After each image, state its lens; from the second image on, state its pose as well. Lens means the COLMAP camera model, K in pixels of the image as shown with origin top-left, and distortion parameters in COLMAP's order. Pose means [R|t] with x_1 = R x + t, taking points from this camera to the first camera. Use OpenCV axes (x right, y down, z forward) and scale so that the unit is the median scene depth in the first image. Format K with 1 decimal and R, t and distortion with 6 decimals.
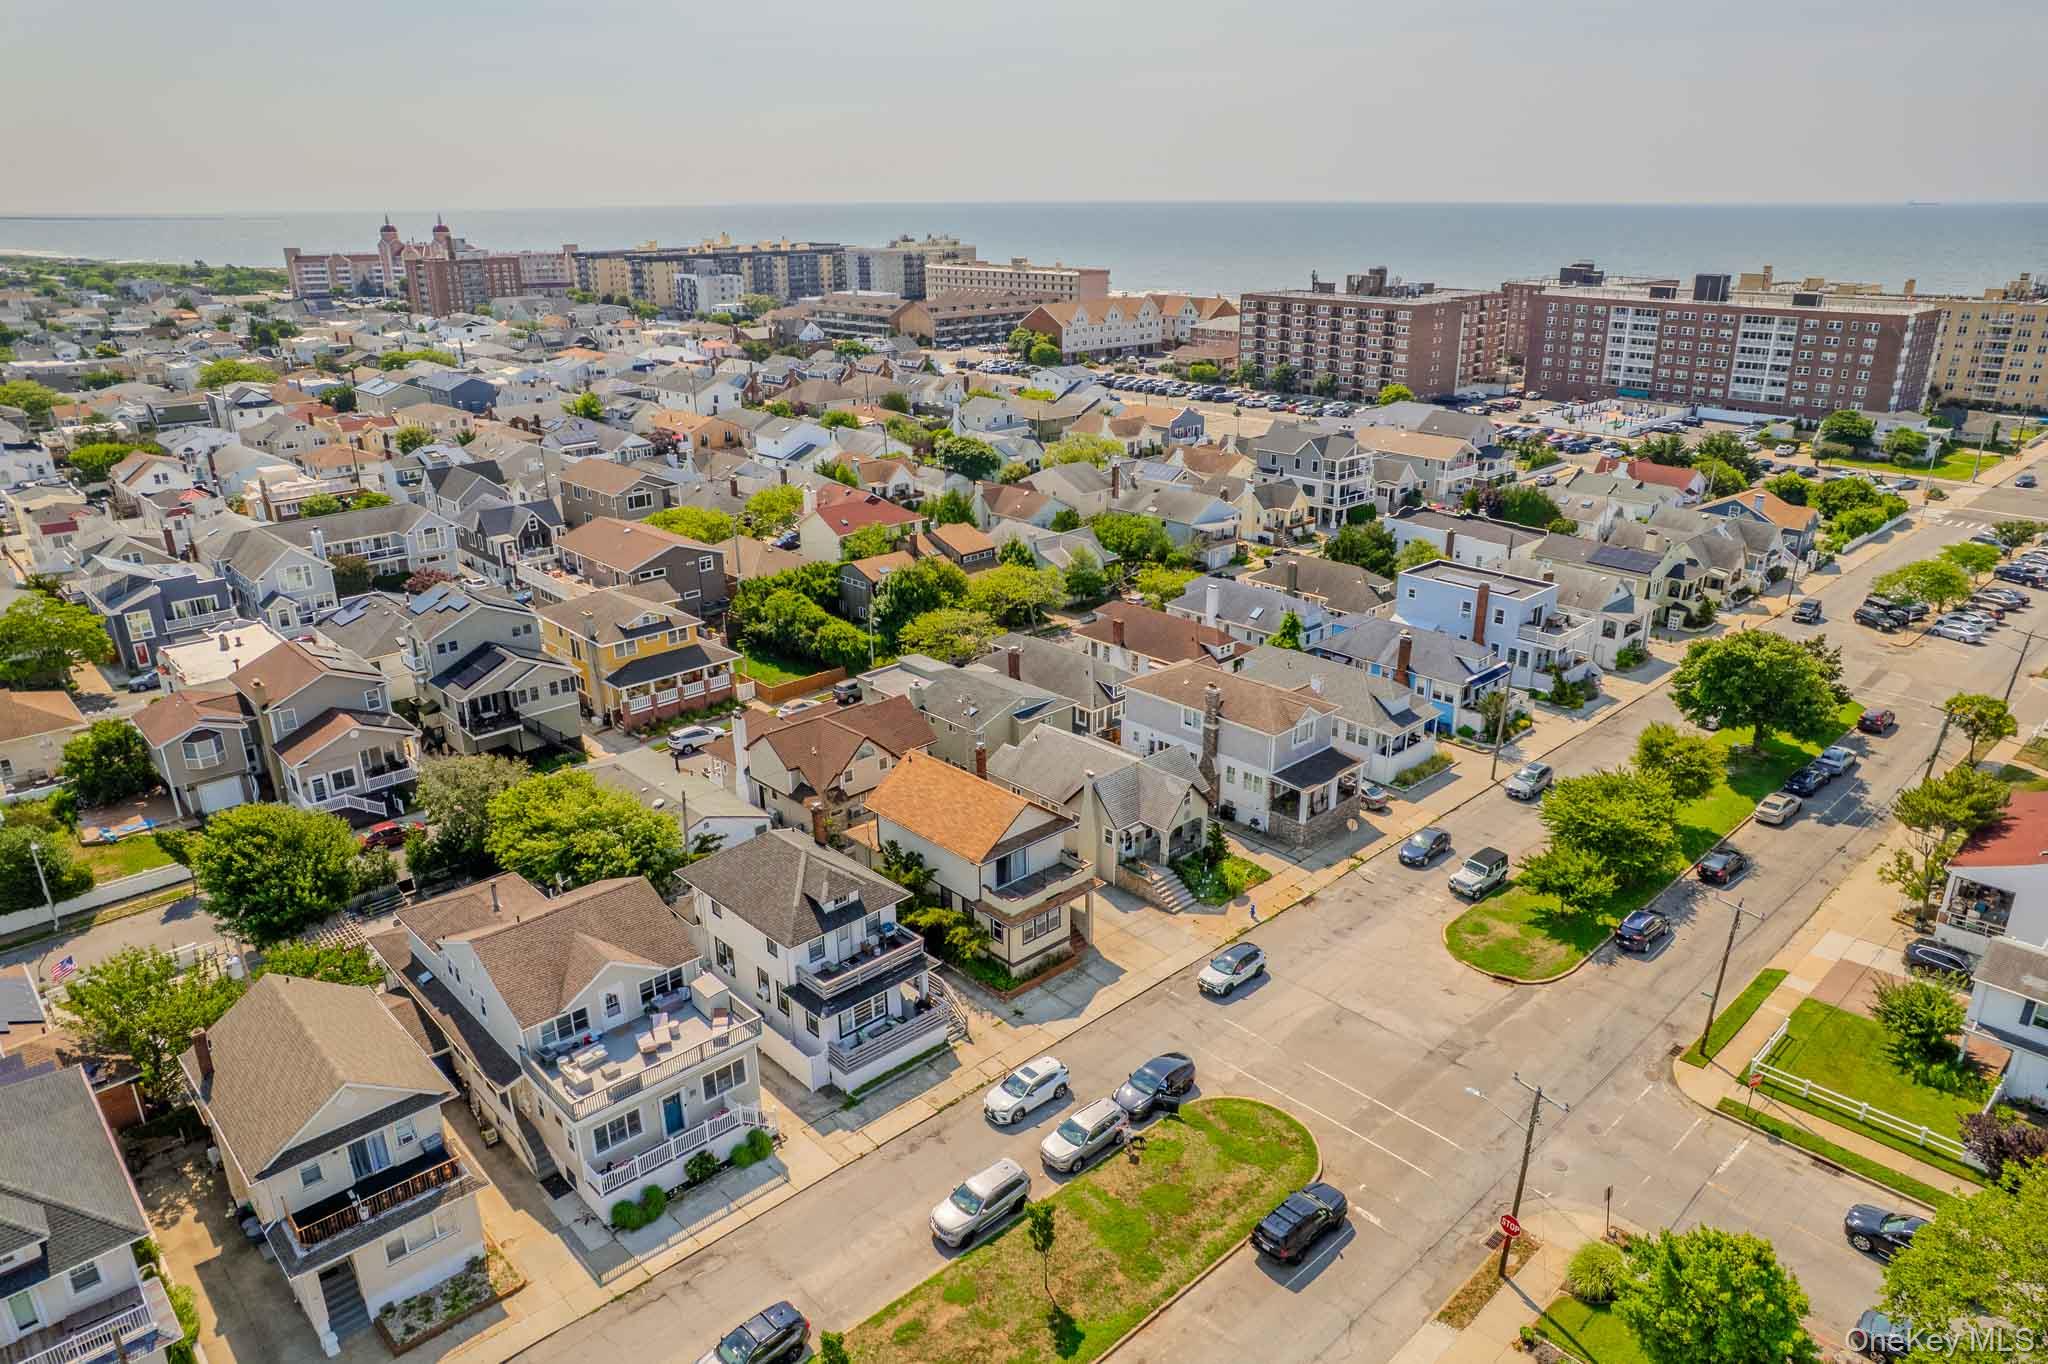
lens RADIAL K [[1332.7, 0, 1030.1], [0, 1332.7, 698.0], [0, 0, 1]] dist [-0.084754, 0.082060]
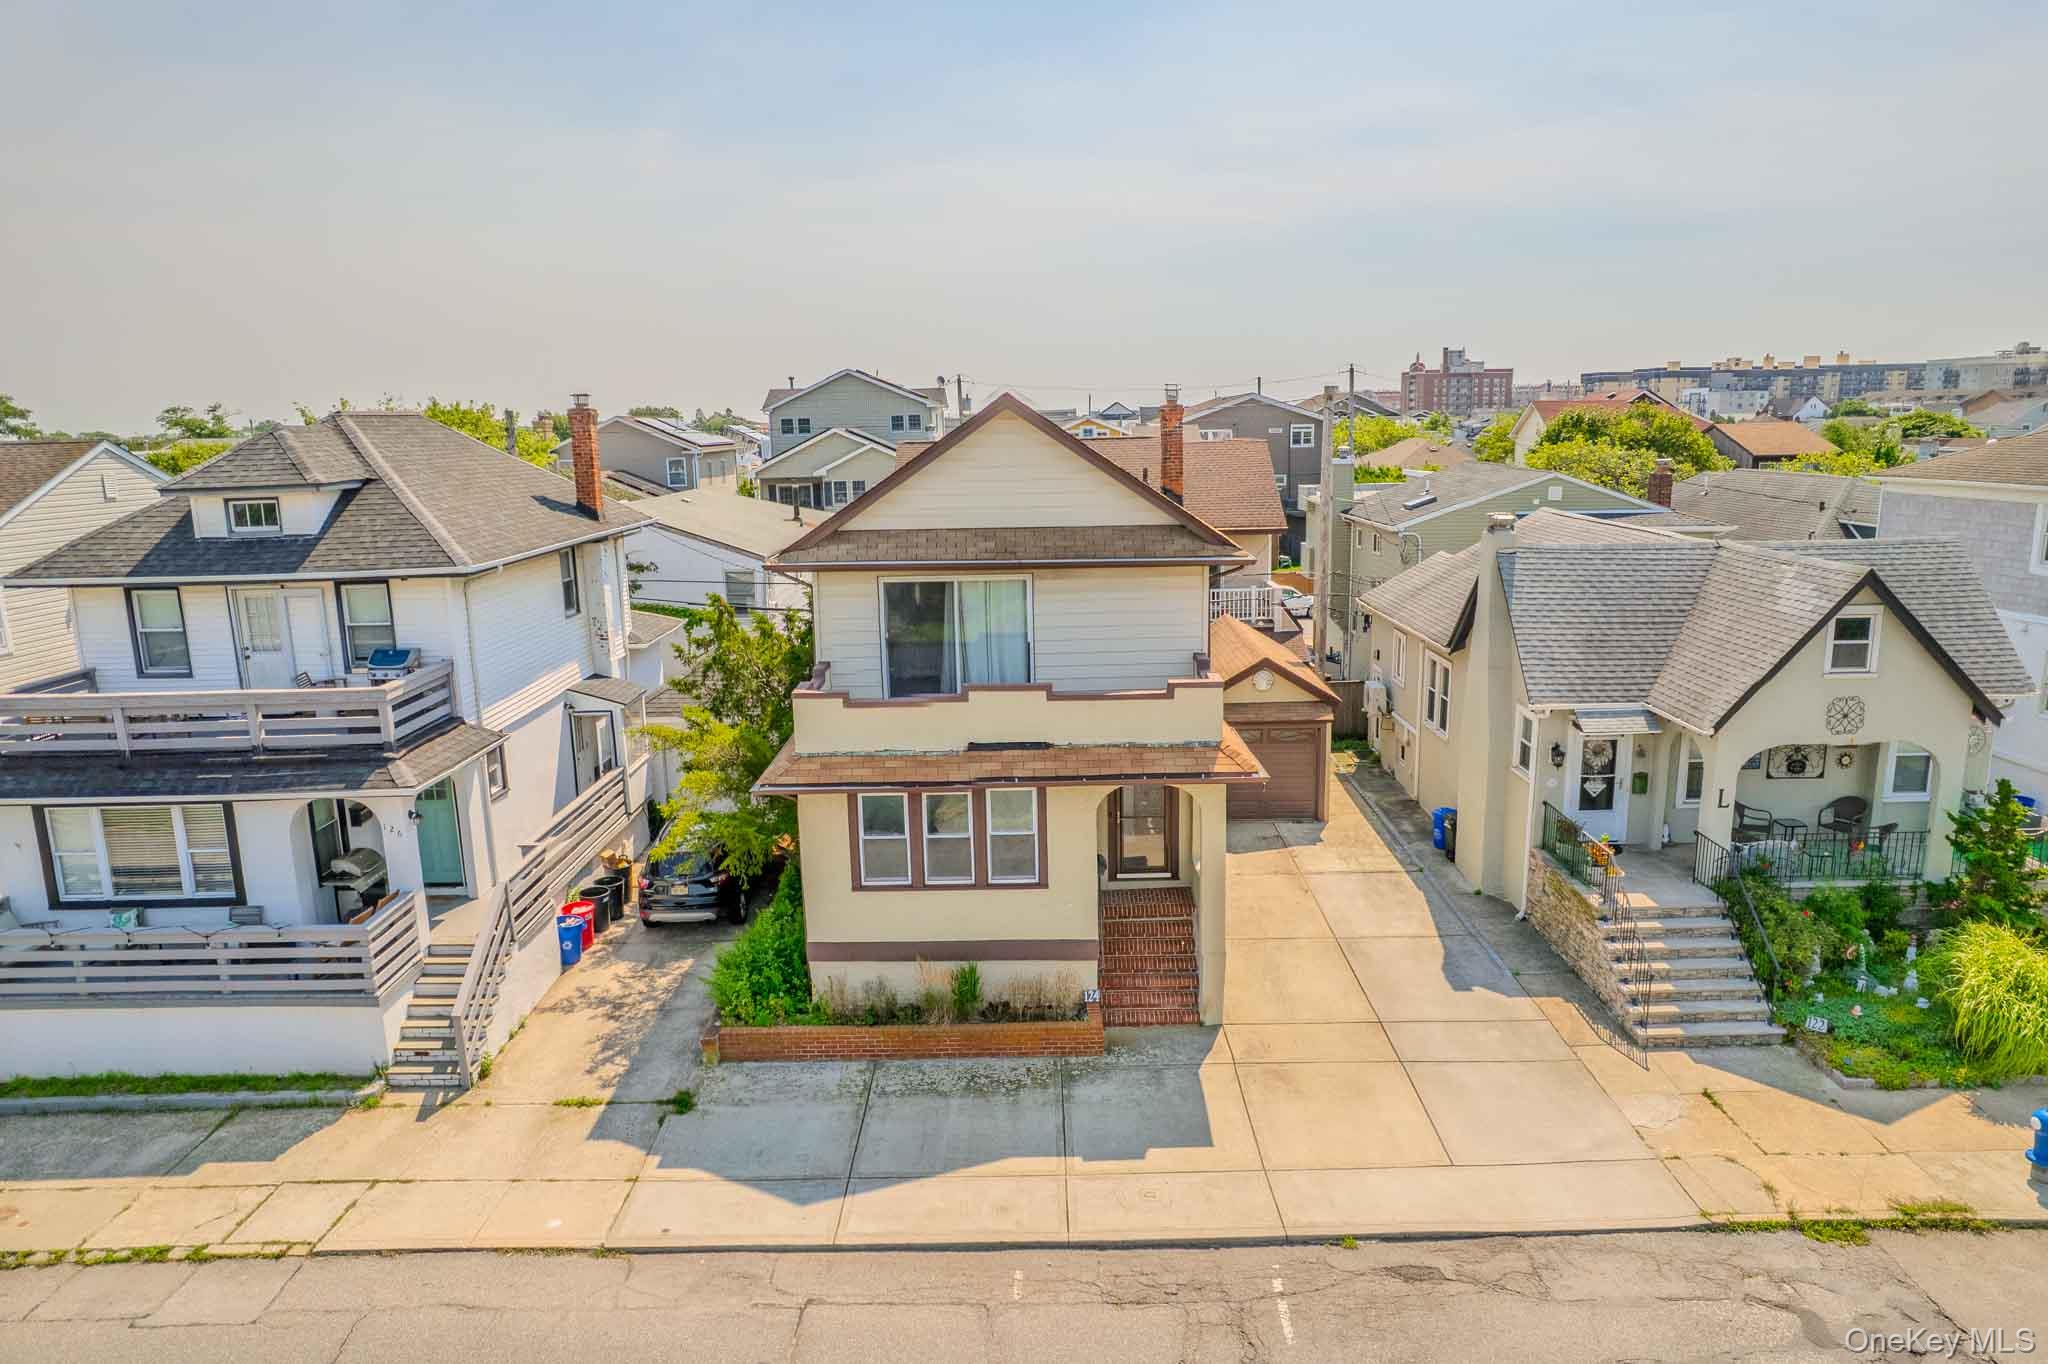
lens RADIAL K [[1310.4, 0, 1016.8], [0, 1310.4, 677.6], [0, 0, 1]] dist [-0.069716, 0.061959]
pose [[0.713176, 0.129587, -0.688903, 0.062133], [-0.236301, 0.969686, -0.062223, 0.047888], [0.659956, 0.207164, 0.722178, 0.256731]]
